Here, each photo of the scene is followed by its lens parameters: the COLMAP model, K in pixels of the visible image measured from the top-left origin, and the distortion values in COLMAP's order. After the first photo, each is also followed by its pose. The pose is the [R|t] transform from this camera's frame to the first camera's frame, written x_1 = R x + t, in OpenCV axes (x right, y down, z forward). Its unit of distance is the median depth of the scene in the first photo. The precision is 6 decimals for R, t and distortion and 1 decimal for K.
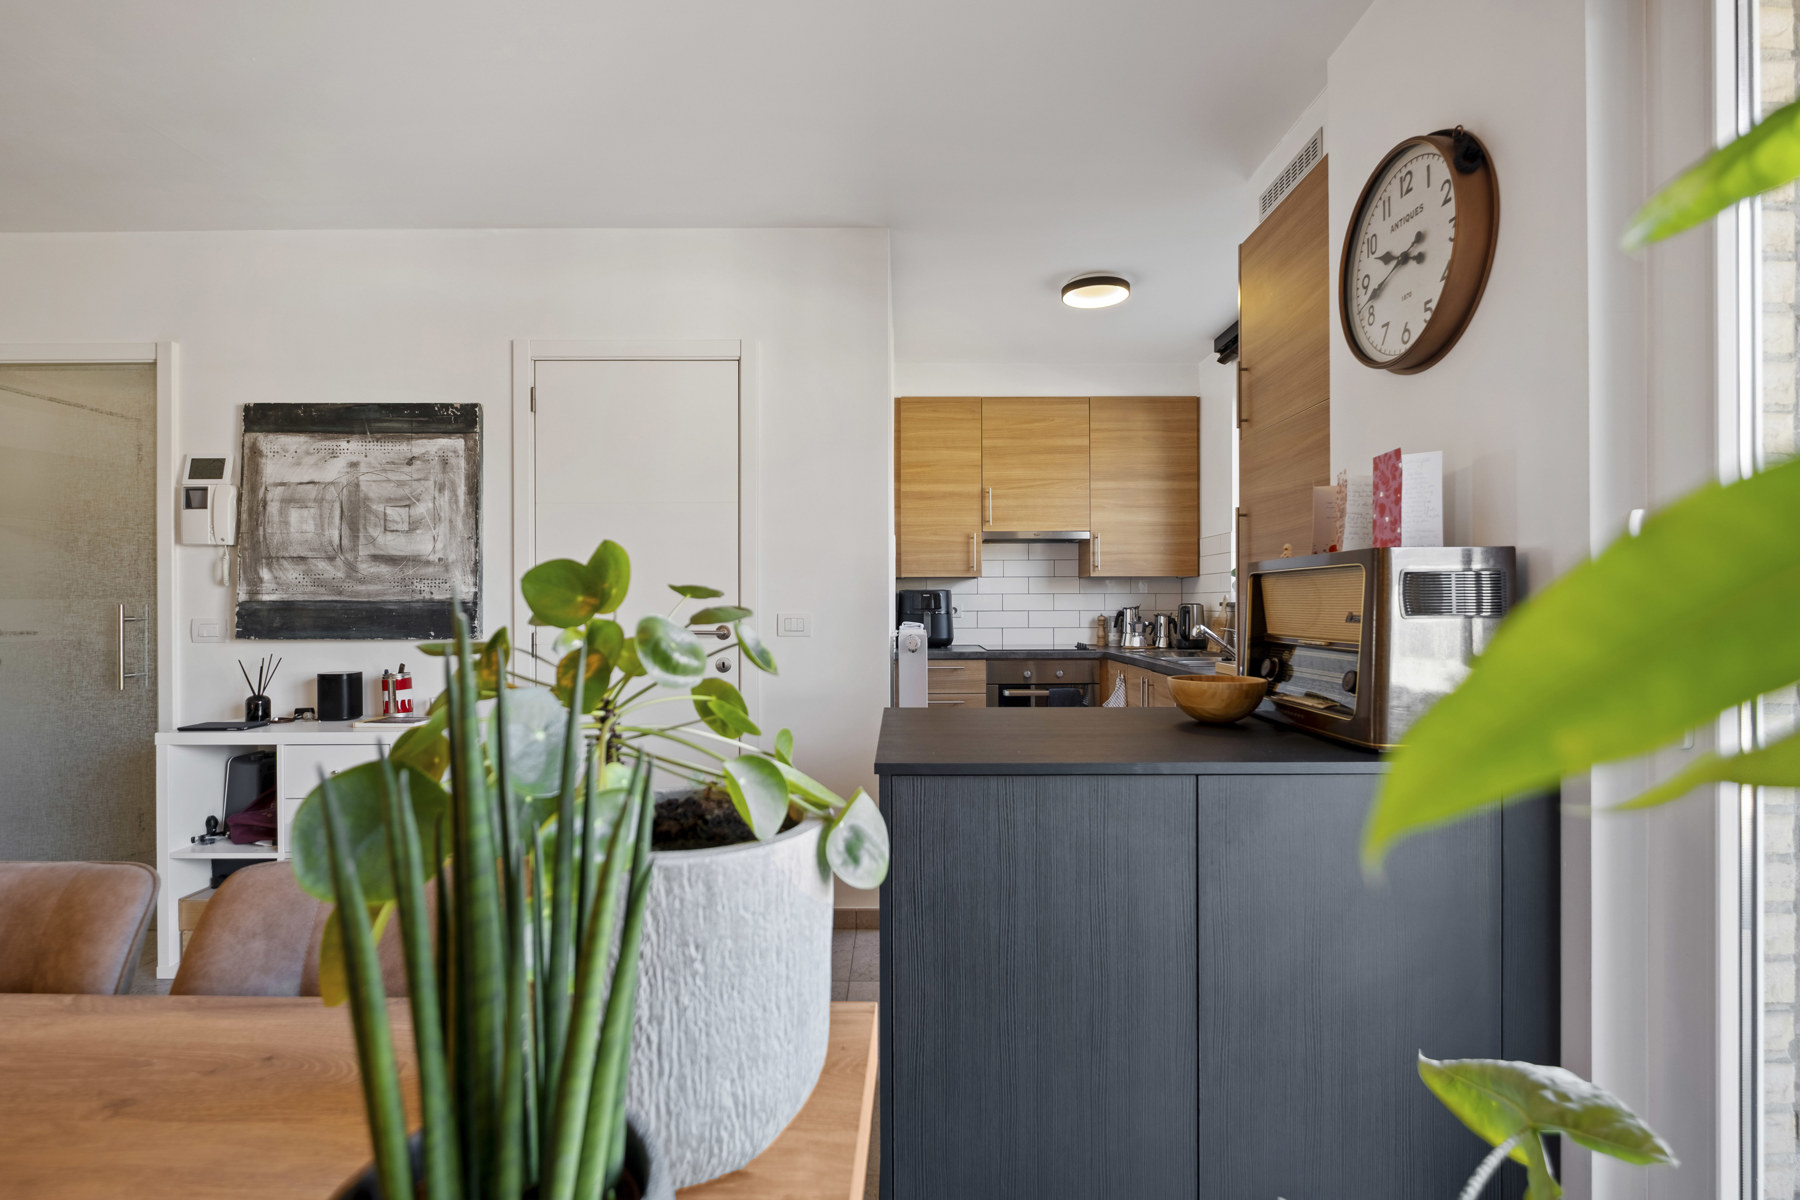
lens RADIAL K [[914.5, 0, 903.8], [0, 914.5, 599.1], [0, 0, 1]] dist [-0.000781, -0.000391]
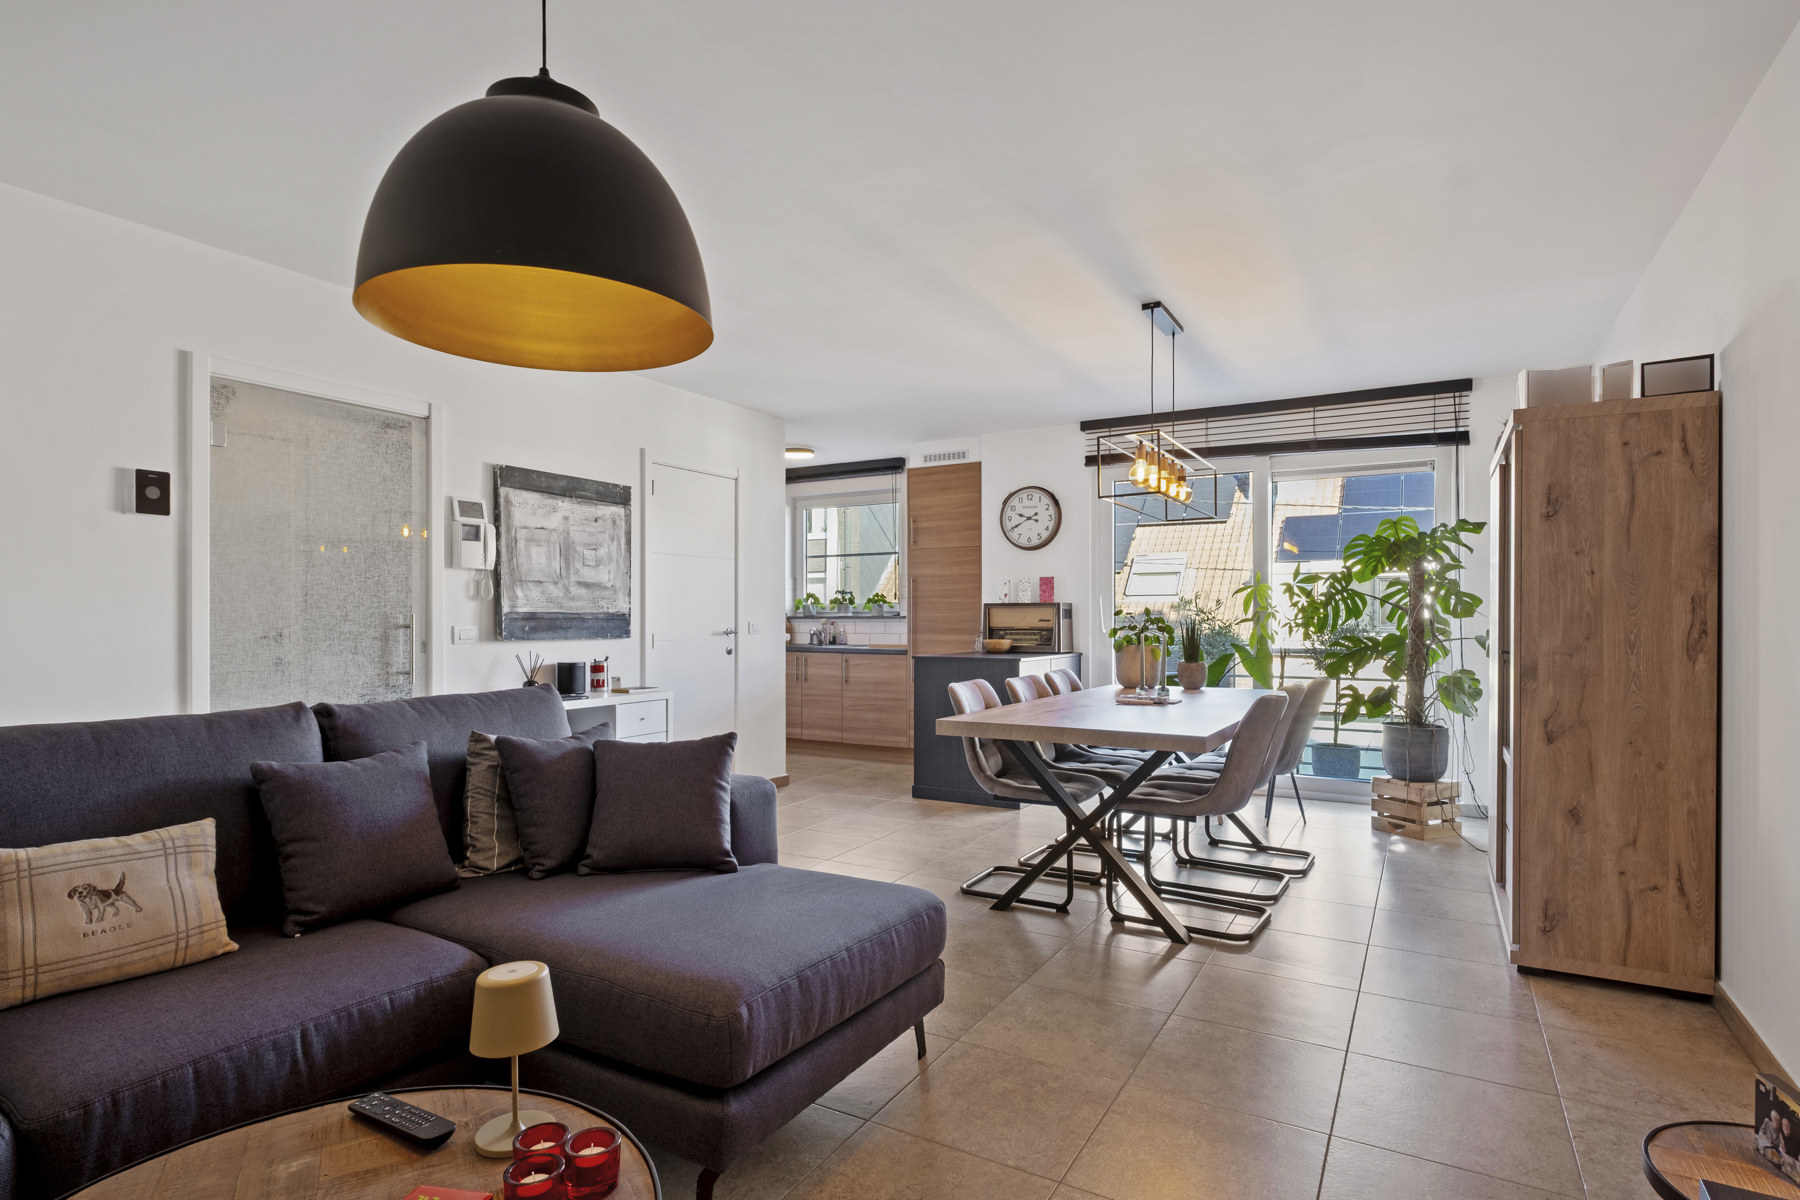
lens RADIAL K [[914.5, 0, 903.8], [0, 914.5, 599.1], [0, 0, 1]] dist [-0.000781, -0.000391]
pose [[0.495625, 0.019938, 0.868308, -1.596768], [-0.014521, 0.999787, -0.014668, -0.006183], [-0.868415, -0.005339, 0.495809, -0.179041]]
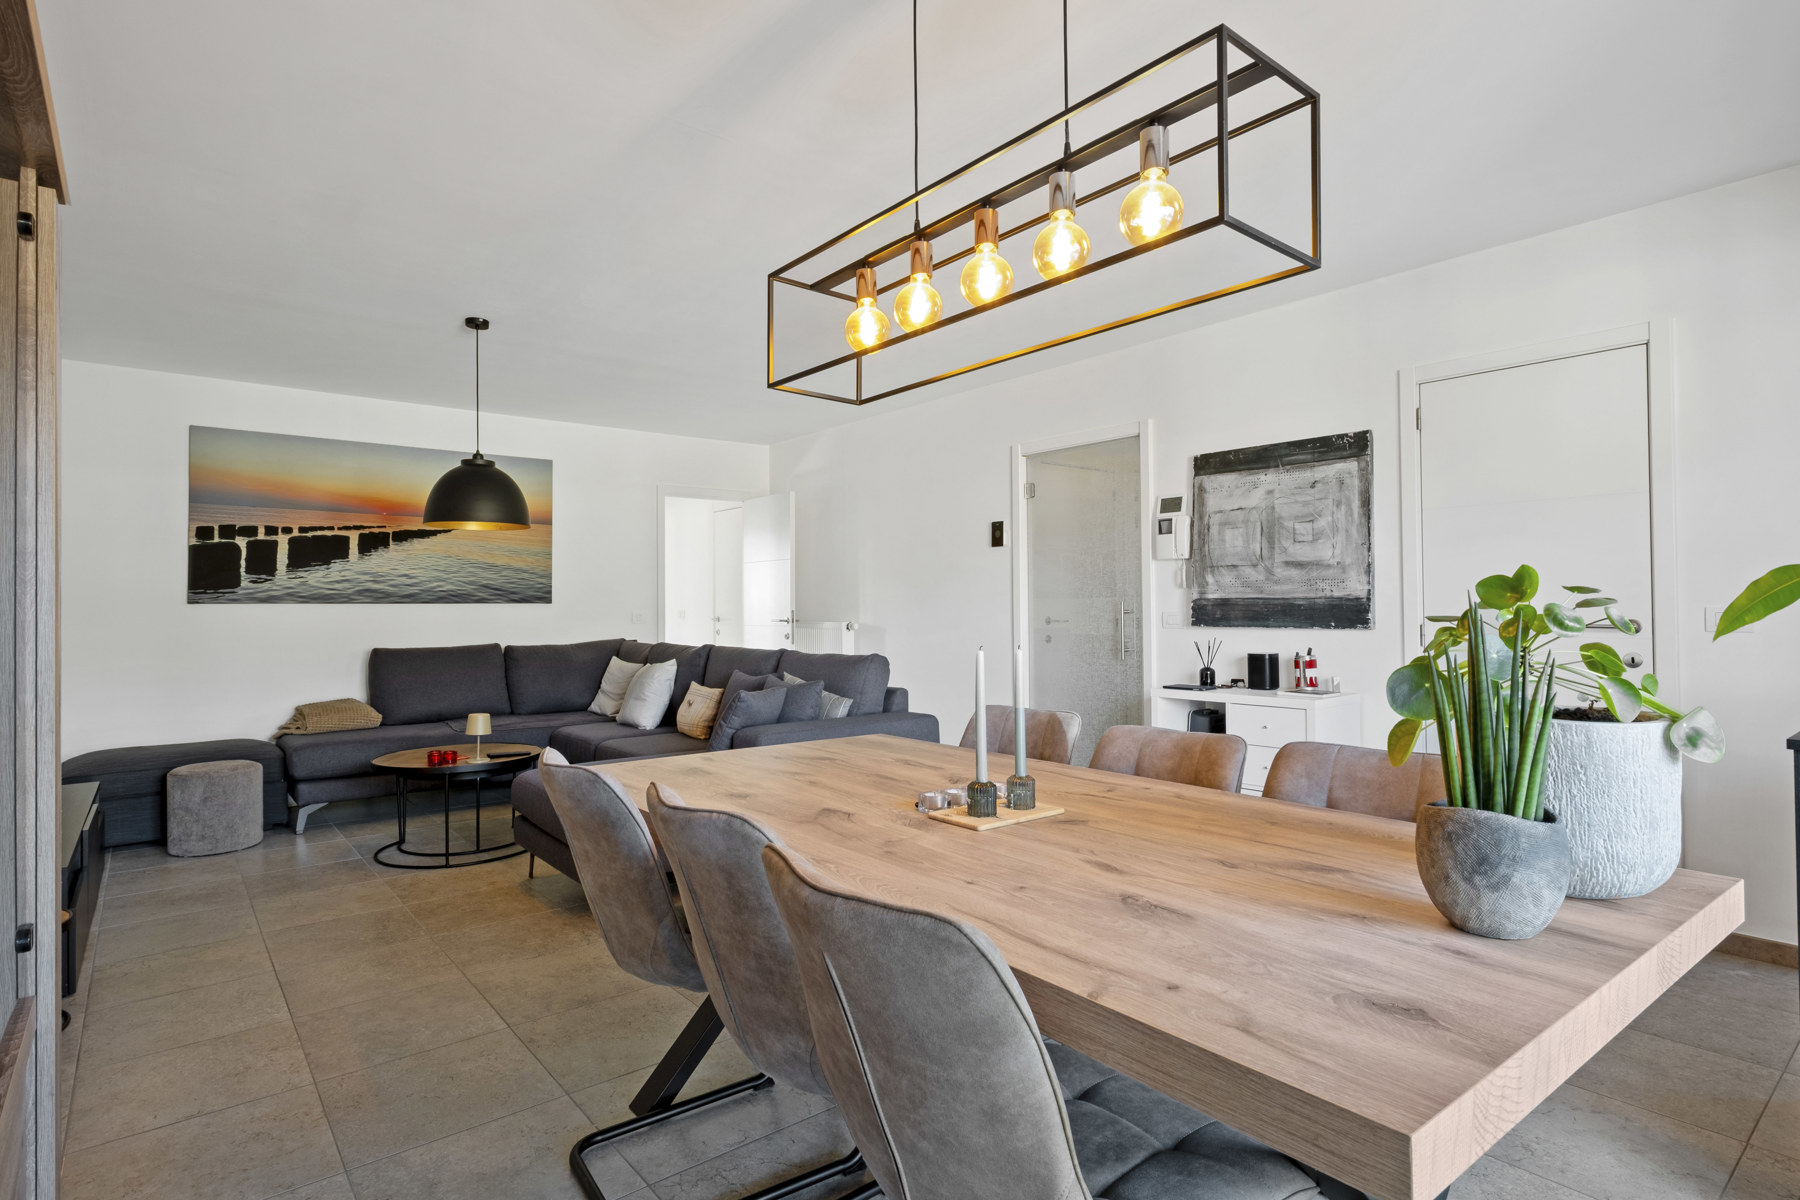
lens RADIAL K [[914.5, 0, 903.8], [0, 914.5, 599.1], [0, 0, 1]] dist [-0.000781, -0.000391]
pose [[0.639247, -0.009310, -0.768946, 0.057547], [0.012528, 0.999920, -0.001691, -0.000672], [0.768900, -0.008552, 0.639312, -0.221849]]
